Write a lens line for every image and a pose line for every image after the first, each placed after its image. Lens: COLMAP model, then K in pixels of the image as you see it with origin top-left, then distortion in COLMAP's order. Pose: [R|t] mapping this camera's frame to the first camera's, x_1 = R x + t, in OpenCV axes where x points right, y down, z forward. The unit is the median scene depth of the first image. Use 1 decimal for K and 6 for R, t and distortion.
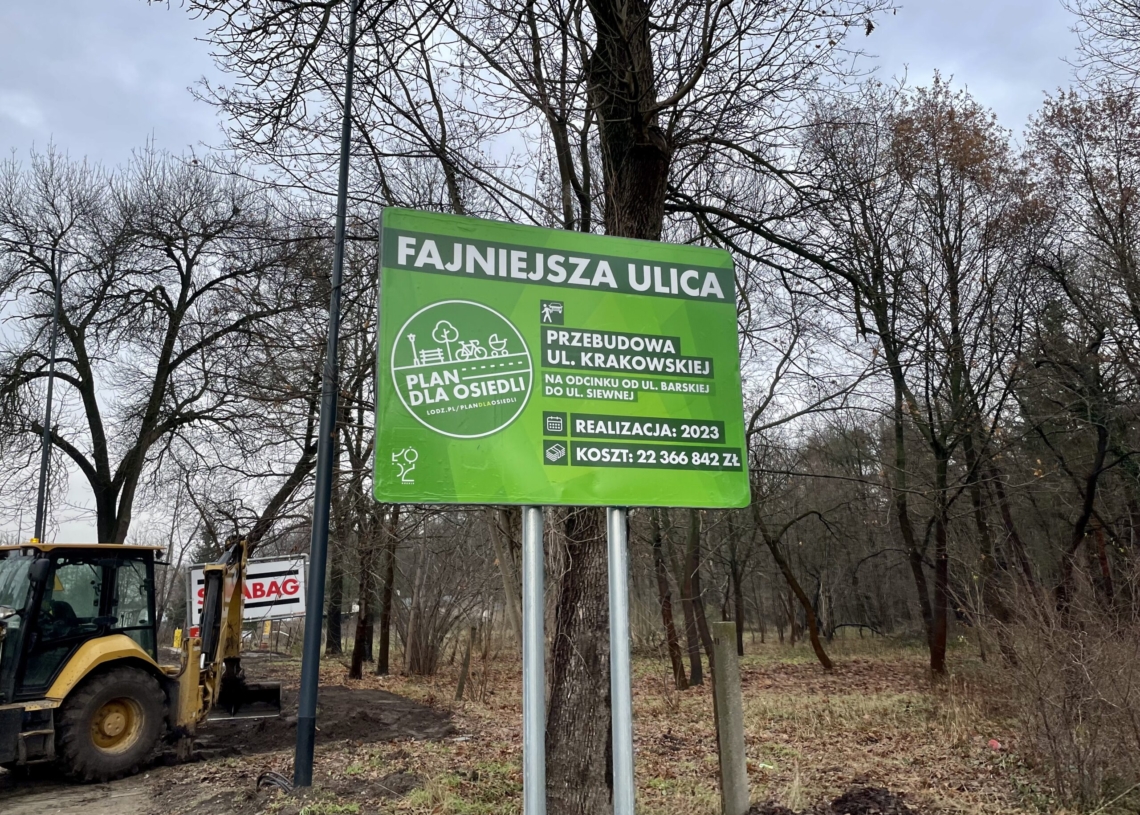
lens RADIAL K [[857.8, 0, 585.6], [0, 857.8, 406.5], [0, 0, 1]] dist [0.032648, -0.001466]
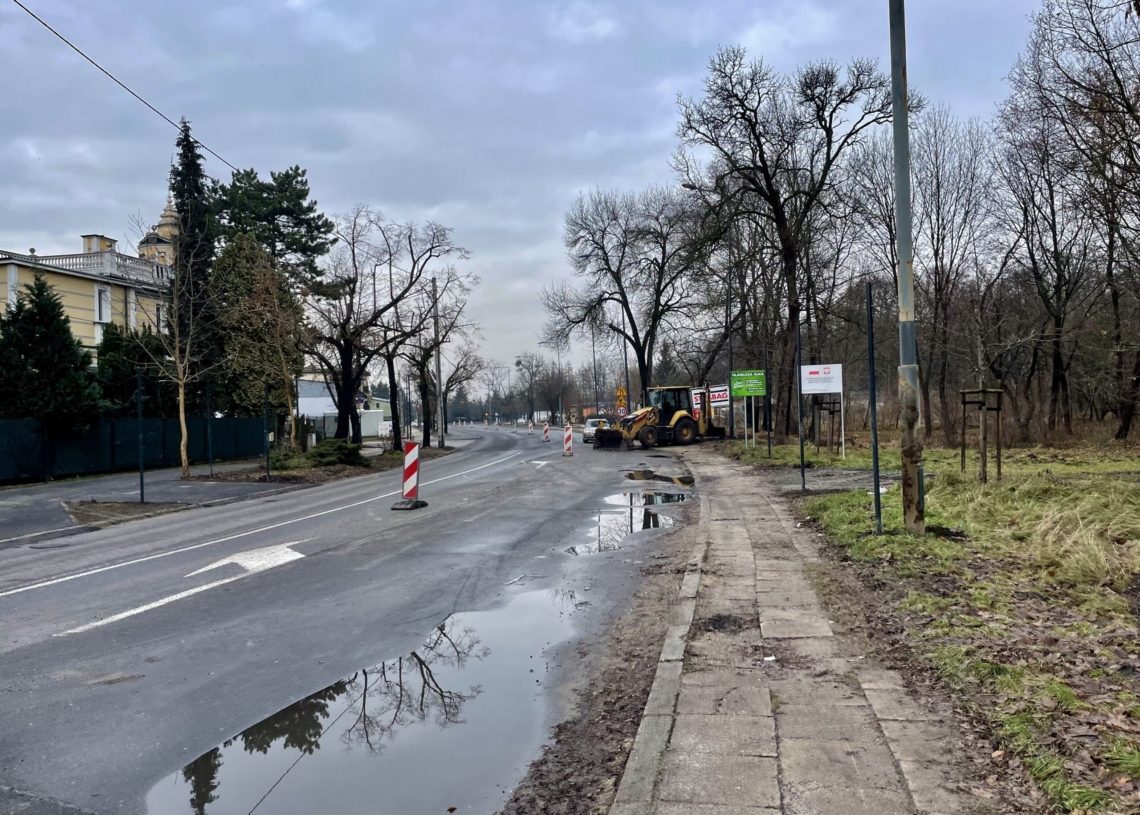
lens RADIAL K [[857.8, 0, 585.6], [0, 857.8, 406.5], [0, 0, 1]] dist [0.032648, -0.001466]
pose [[0.886858, -0.014571, -0.461811, 0.611769], [0.124910, 0.969846, 0.209275, -0.442043], [0.444837, -0.243282, 0.861936, -1.812626]]
